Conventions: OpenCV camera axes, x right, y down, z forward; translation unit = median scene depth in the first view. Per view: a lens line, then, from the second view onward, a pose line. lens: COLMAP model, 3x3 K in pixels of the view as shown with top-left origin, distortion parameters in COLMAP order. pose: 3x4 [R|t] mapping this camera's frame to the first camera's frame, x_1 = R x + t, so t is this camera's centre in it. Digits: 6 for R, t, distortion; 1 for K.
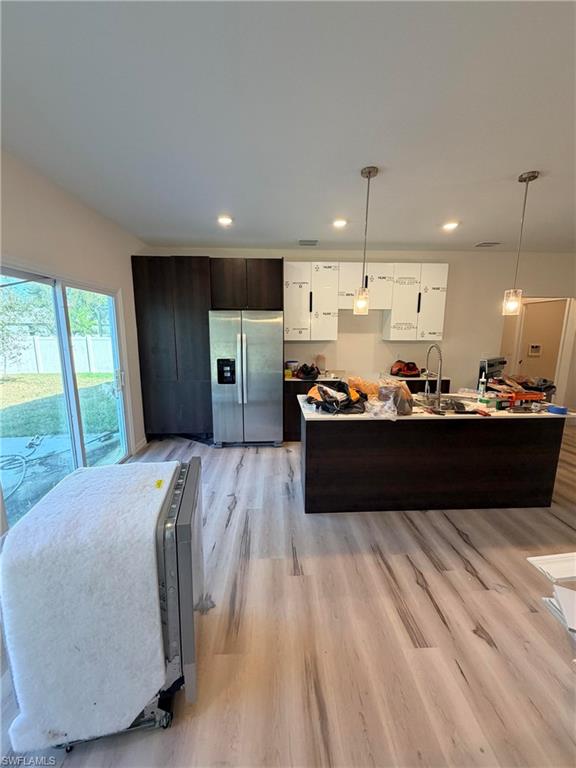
lens RADIAL K [[306.6, 0, 288.0], [0, 306.6, 381.8], [0, 0, 1]] dist [0.000208, 0.000151]
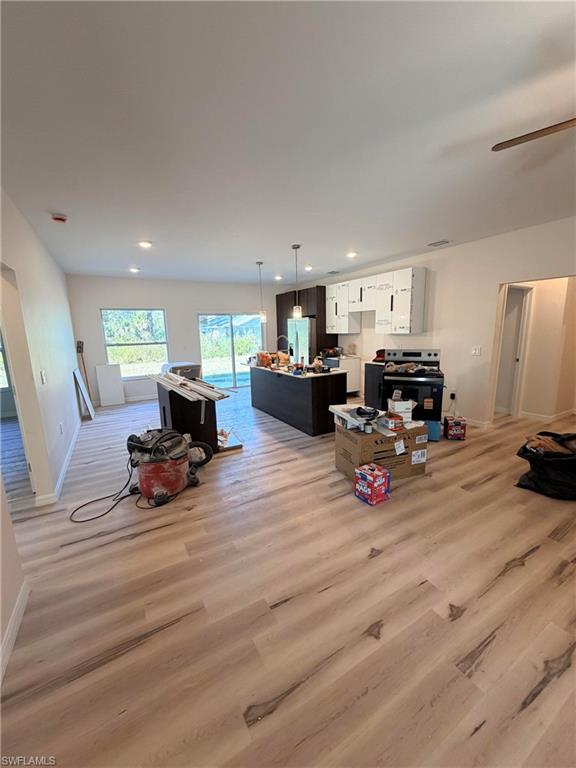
lens RADIAL K [[306.6, 0, 289.0], [0, 306.6, 384.6], [0, 0, 1]] dist [0.000208, 0.000151]
pose [[0.465278, 0.145673, -0.873096, 1.395645], [-0.116367, 0.987871, 0.102810, -0.011606], [0.877482, 0.053764, 0.476586, 0.060448]]
